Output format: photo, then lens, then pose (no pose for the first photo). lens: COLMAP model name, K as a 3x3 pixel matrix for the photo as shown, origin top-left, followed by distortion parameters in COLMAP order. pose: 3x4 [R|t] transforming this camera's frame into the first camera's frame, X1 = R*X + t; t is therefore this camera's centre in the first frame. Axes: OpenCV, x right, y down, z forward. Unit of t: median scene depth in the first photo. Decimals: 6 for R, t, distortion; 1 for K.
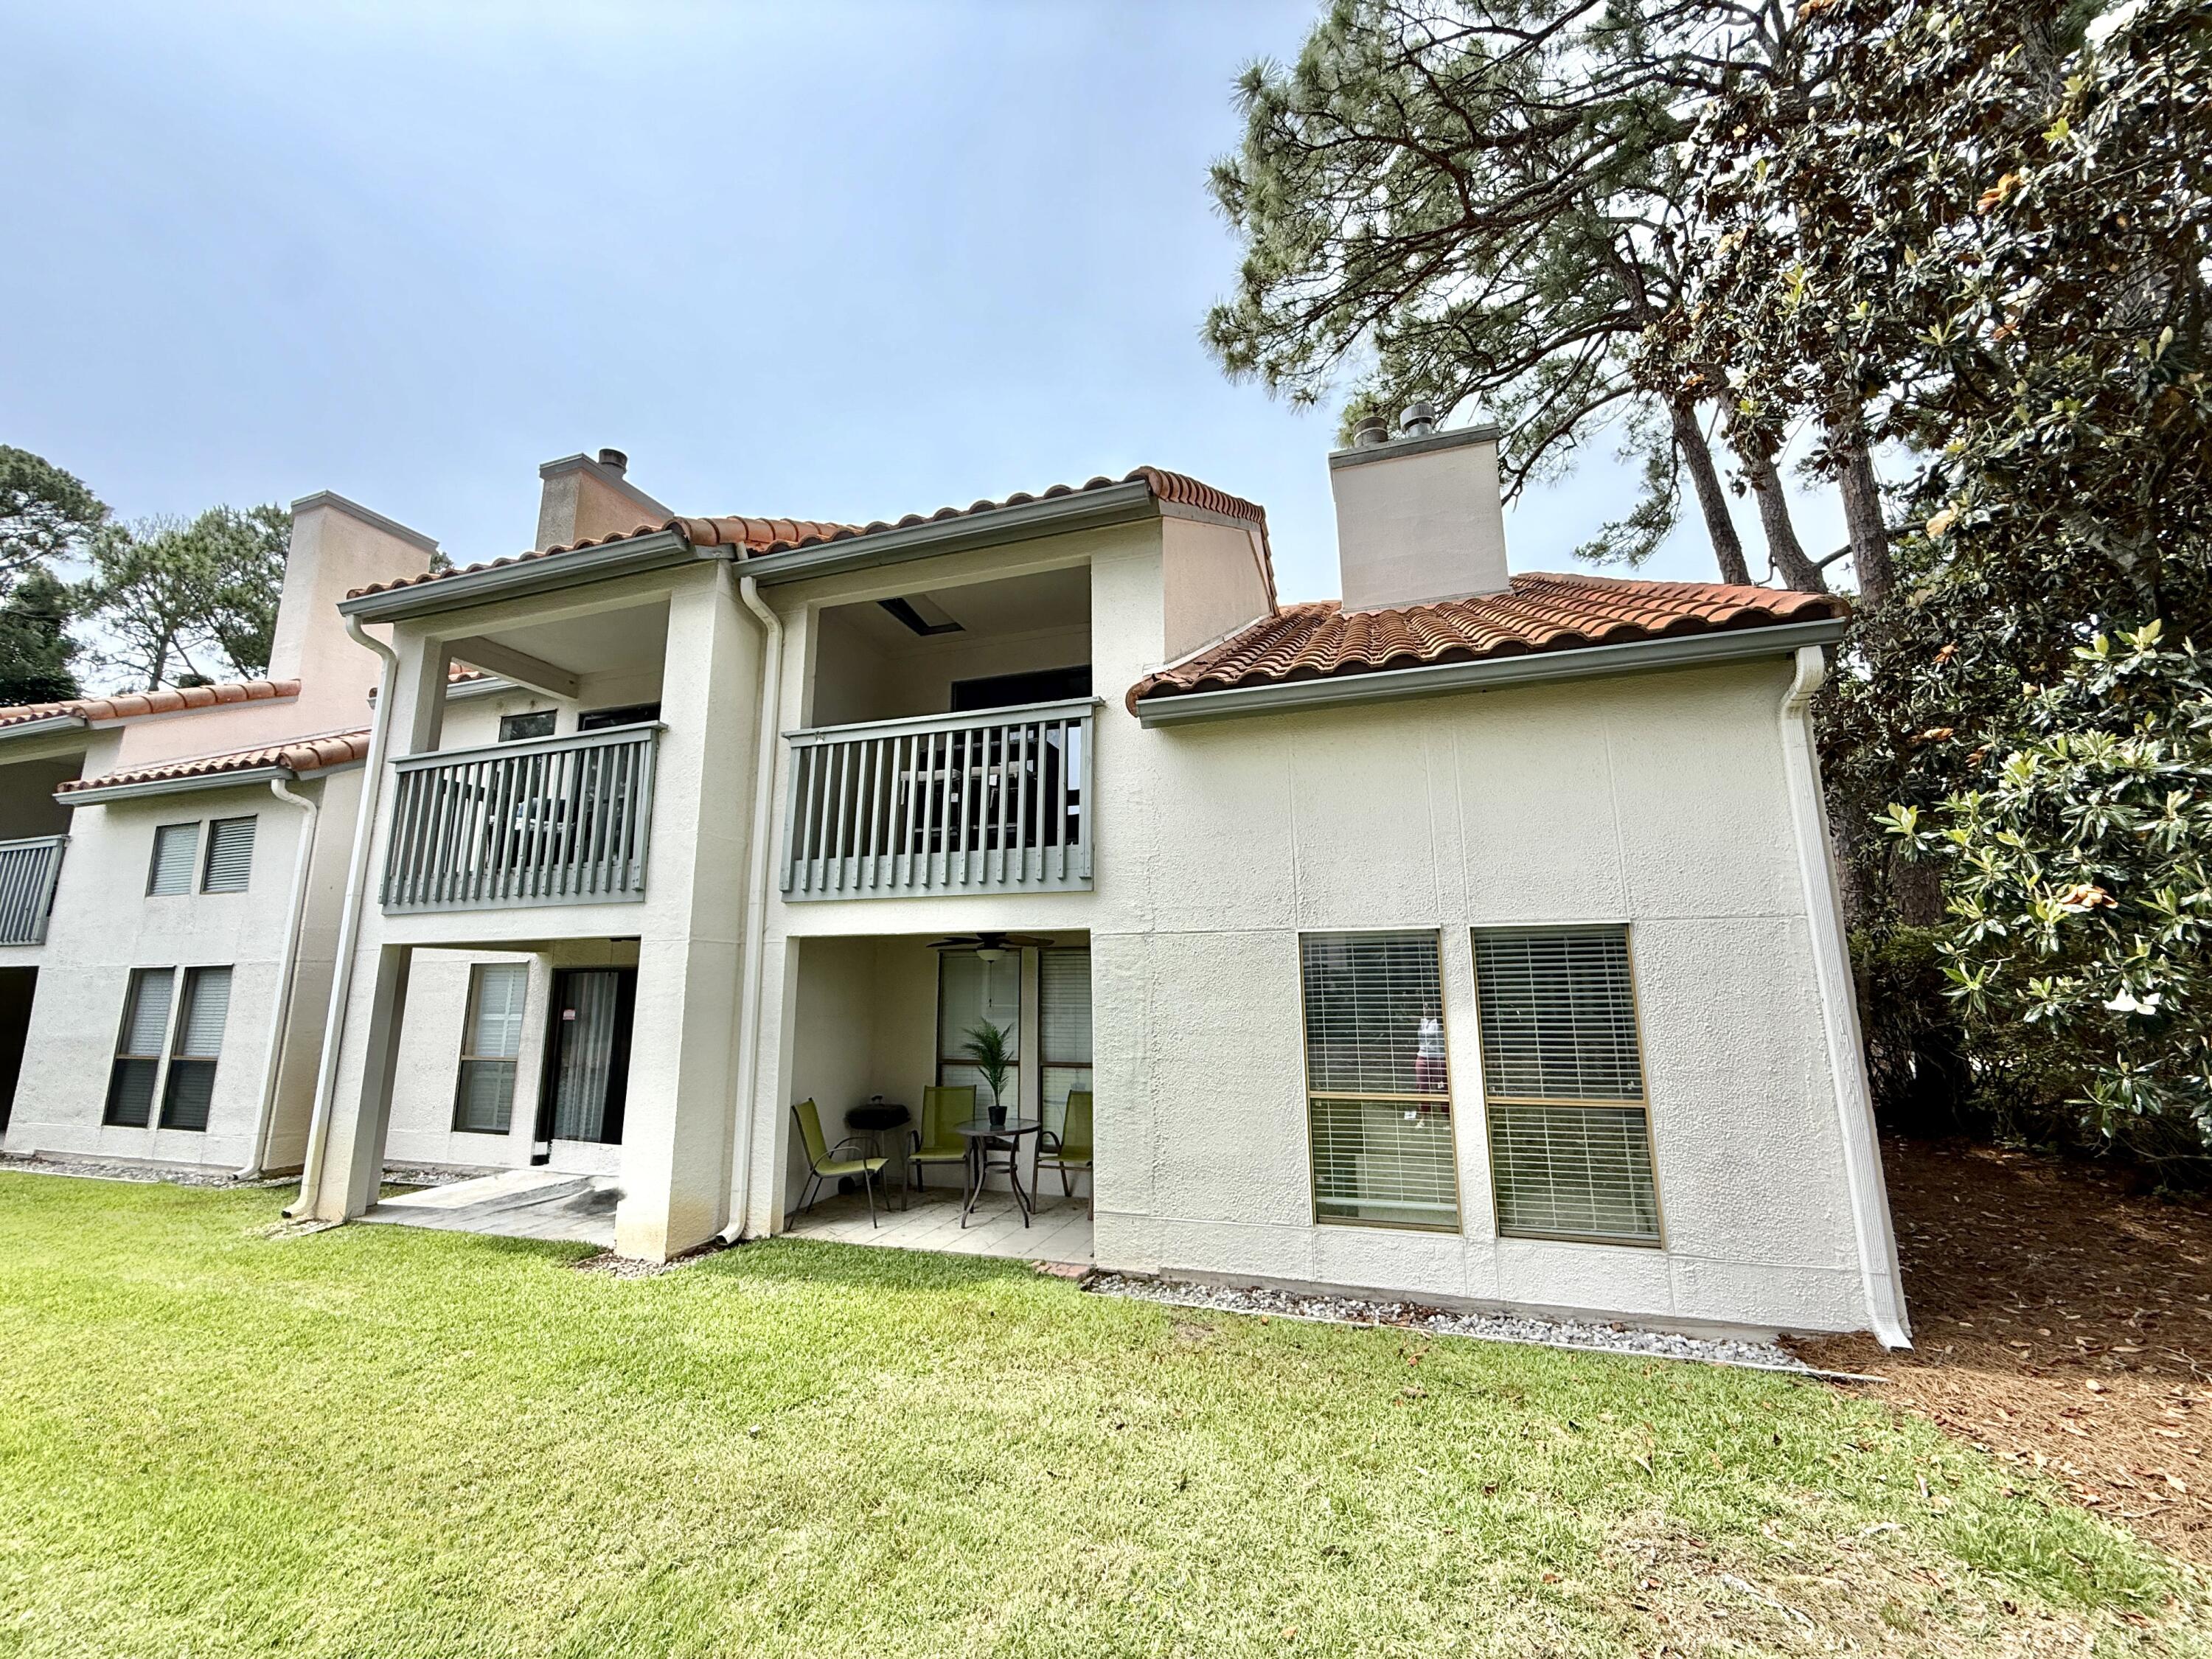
lens RADIAL K [[889.1, 0, 1095.5], [0, 889.1, 826.6], [0, 0, 1]] dist [-0.000078, 0.000361]
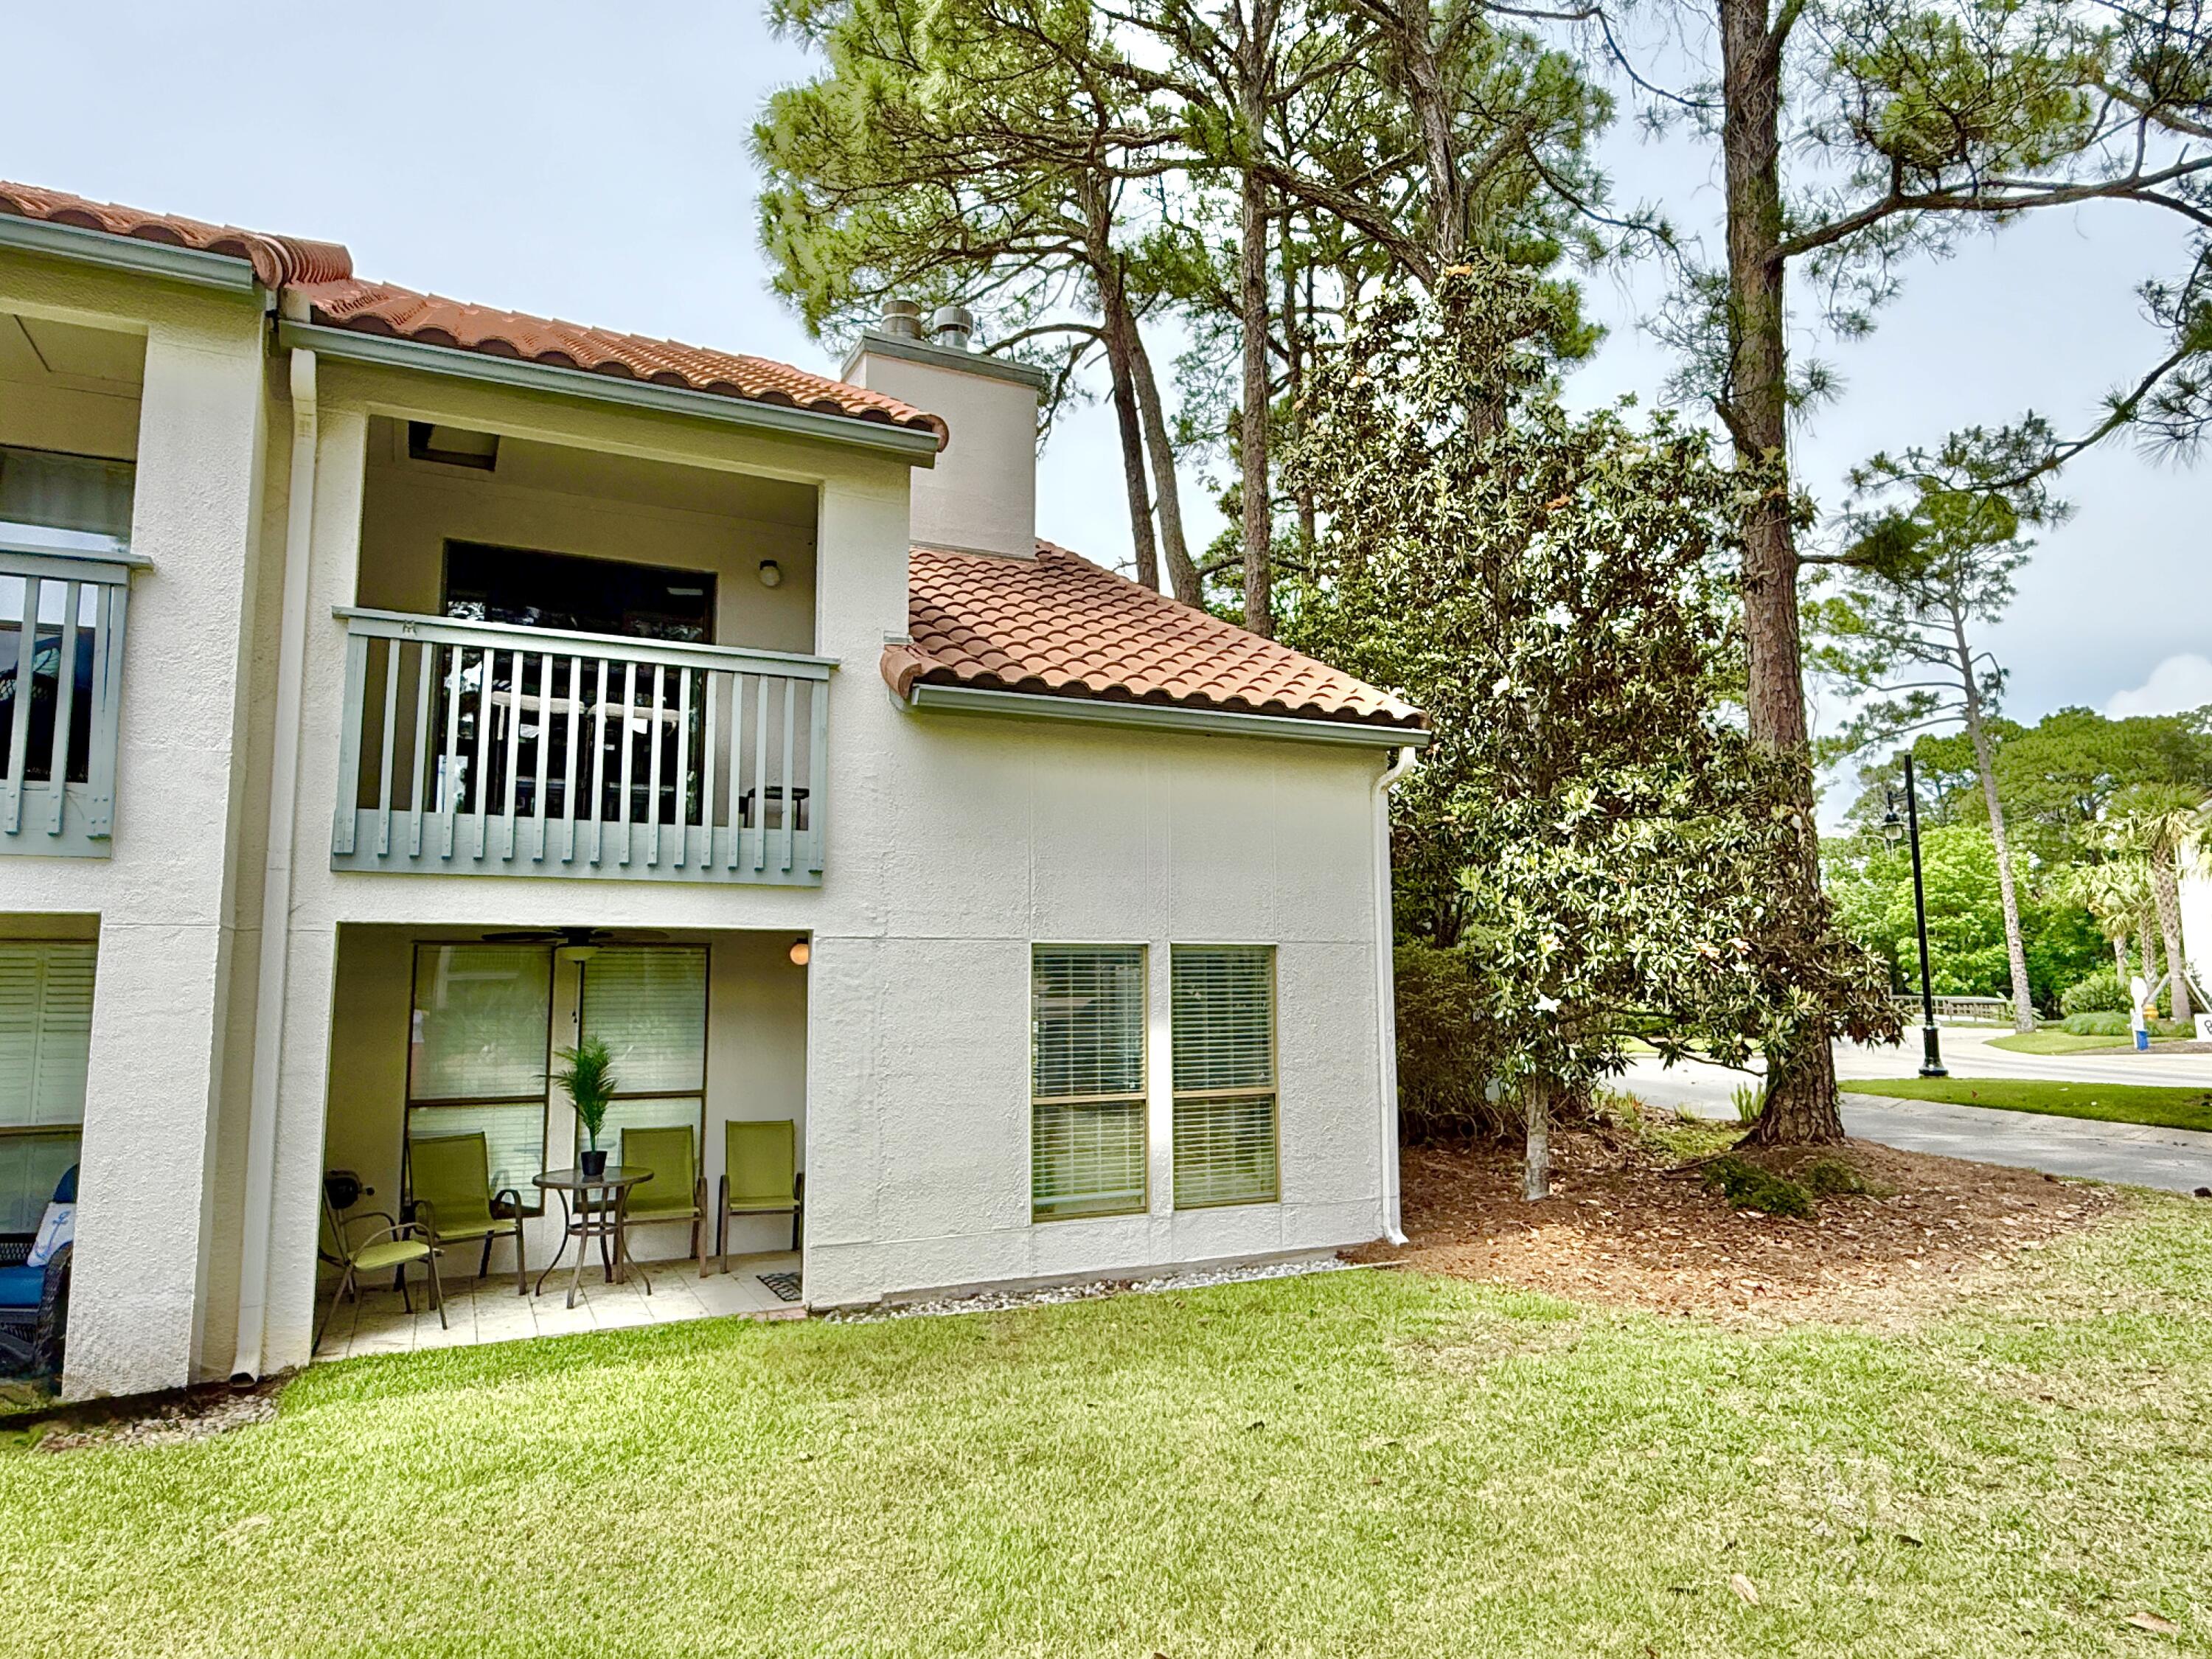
lens RADIAL K [[1330.0, 0, 1102.4], [0, 1330.0, 836.3], [0, 0, 1]] dist [-0.002367, -0.000071]
pose [[0.717623, 0.080725, 0.691737, -0.640440], [-0.123354, 0.992288, 0.012171, -0.023678], [-0.685420, -0.094063, 0.722047, -0.104683]]
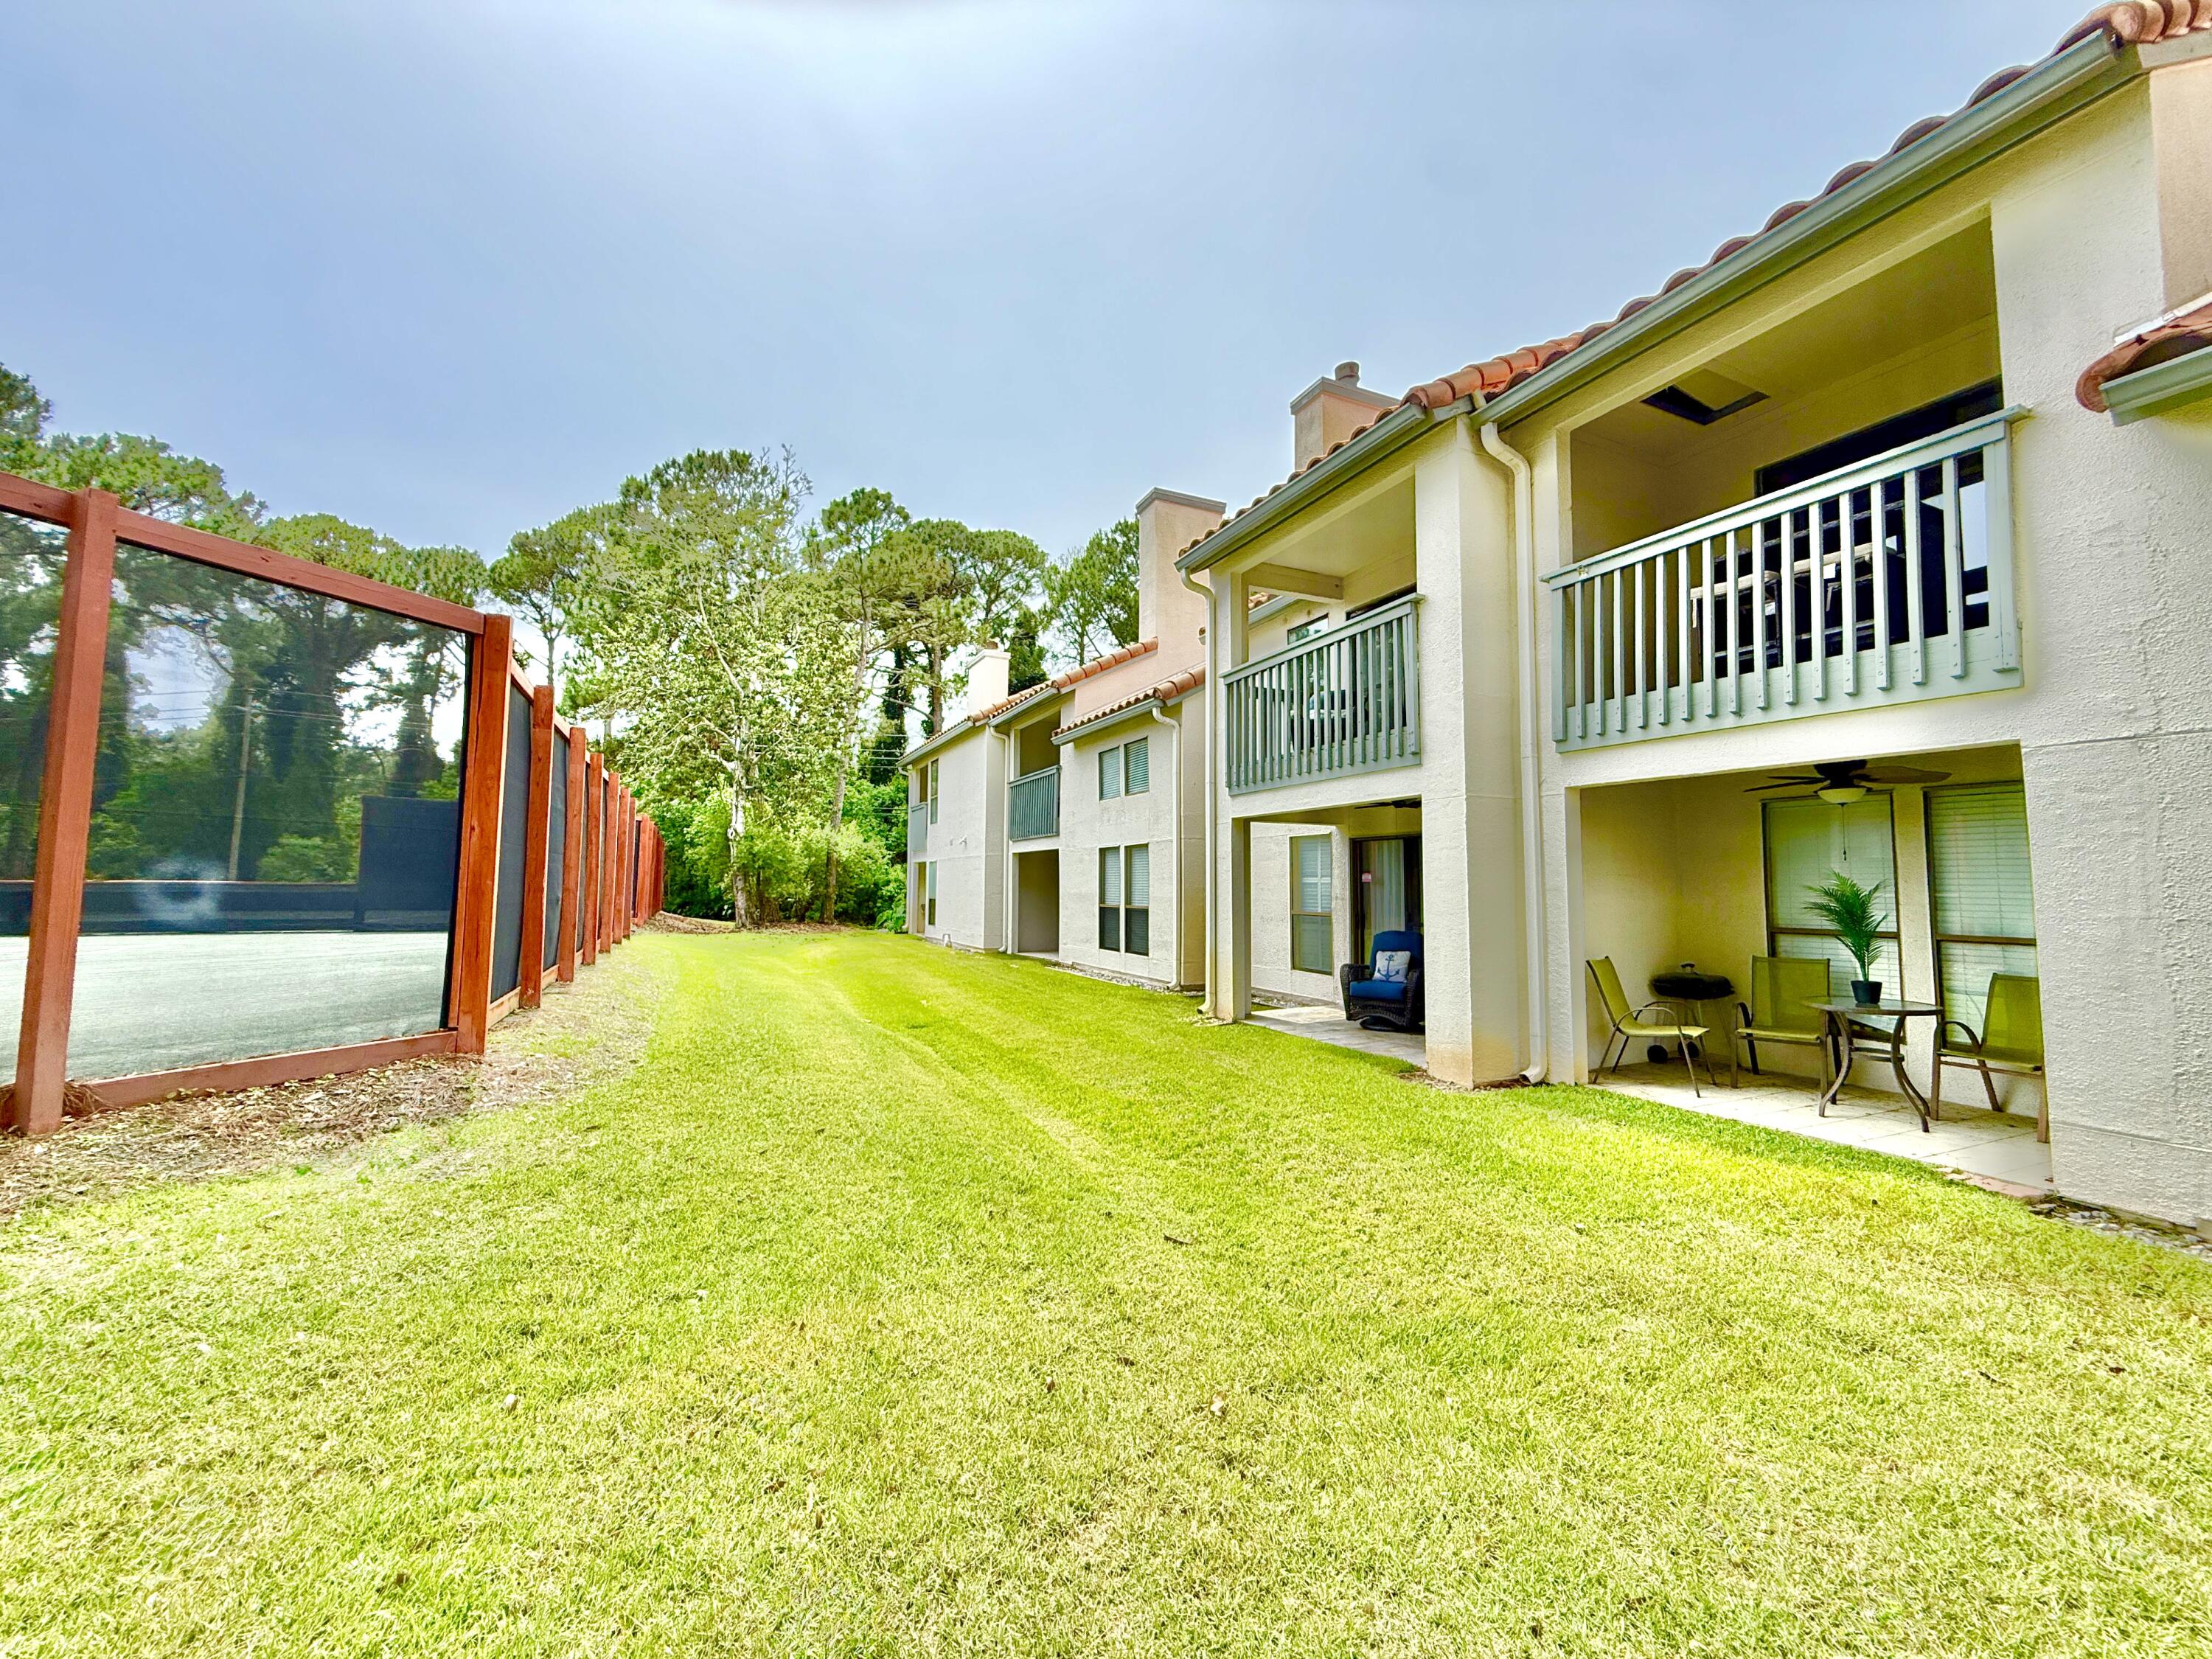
lens RADIAL K [[881.1, 0, 1090.6], [0, 881.1, 829.8], [0, 0, 1]] dist [-0.001249, 0.000395]
pose [[0.680738, -0.039088, -0.731483, 0.000107], [0.126678, 0.989812, 0.064998, 0.040673], [0.721490, -0.136909, 0.678754, -0.027364]]
